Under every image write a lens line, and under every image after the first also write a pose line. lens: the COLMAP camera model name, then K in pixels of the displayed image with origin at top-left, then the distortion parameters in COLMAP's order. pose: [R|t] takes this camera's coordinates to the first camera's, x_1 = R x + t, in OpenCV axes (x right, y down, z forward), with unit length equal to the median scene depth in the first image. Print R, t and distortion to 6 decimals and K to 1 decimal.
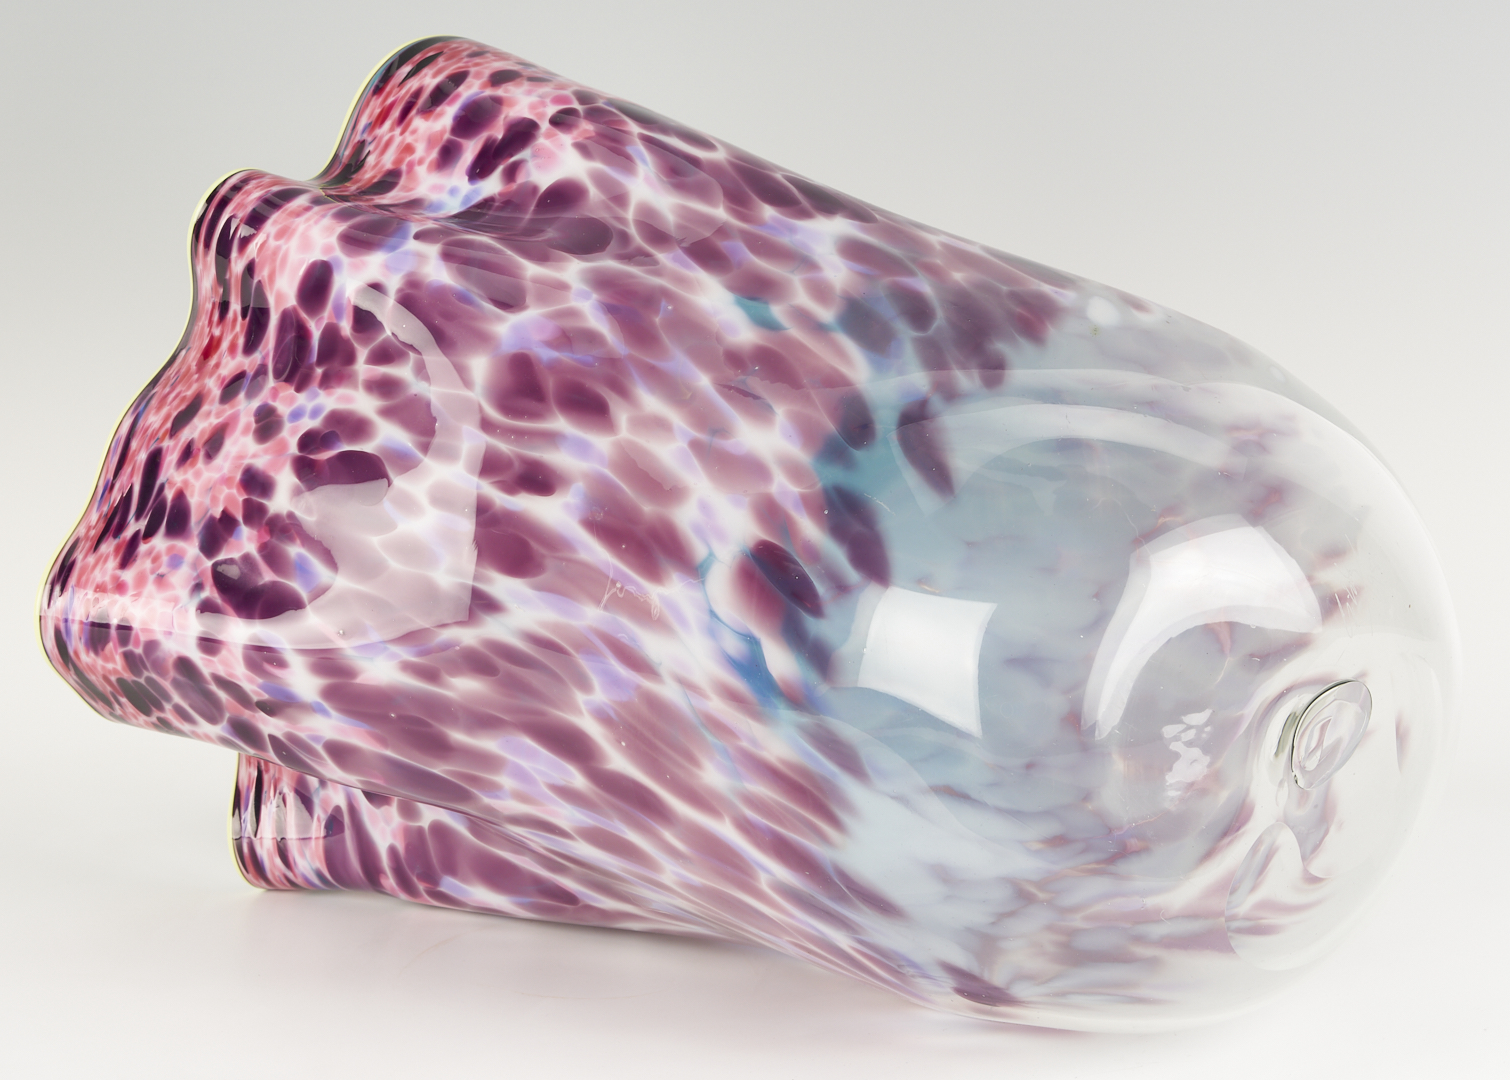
lens RADIAL K [[6967.8, 0, 755.0], [0, 6967.8, 540.0], [0, 0, 1]] dist [-0.143974, 1.313748]
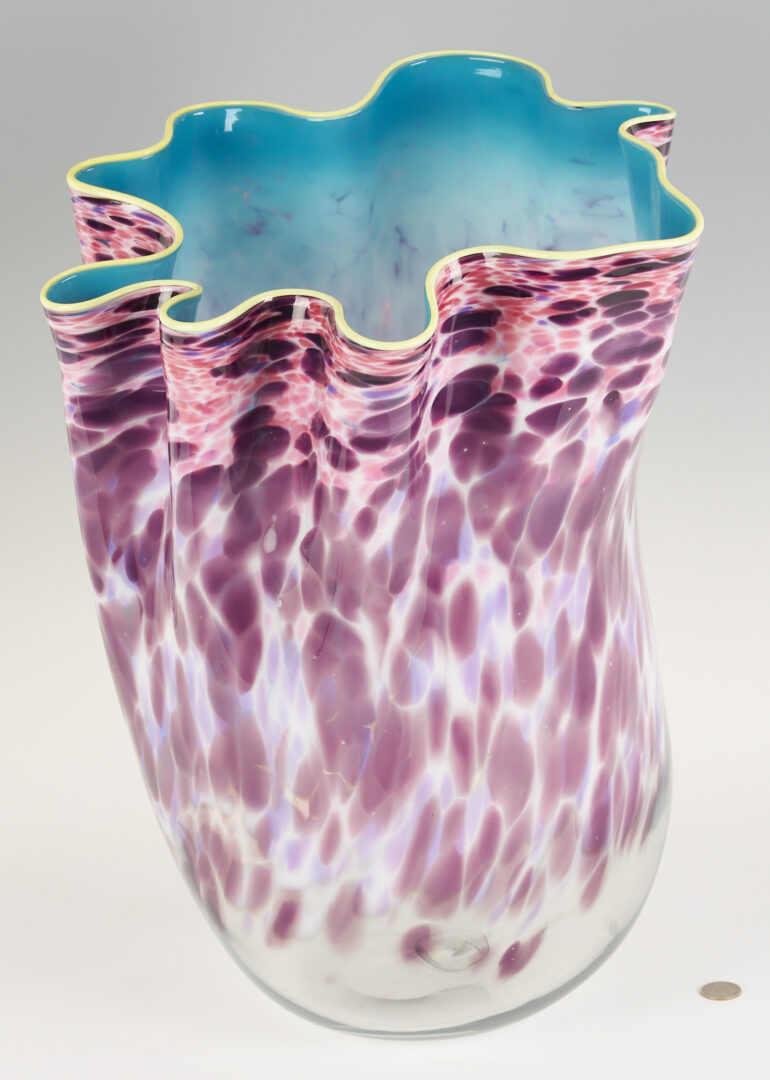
lens RADIAL K [[4983.6, 0, 385.0], [0, 4983.6, 540.0], [0, 0, 1]] dist [-0.143974, 1.313748]
pose [[-0.537472, 0.543452, 0.644814, -0.627705], [-0.199540, 0.660973, -0.723394, 0.716625], [-0.819334, -0.517470, -0.246814, 1.246014]]
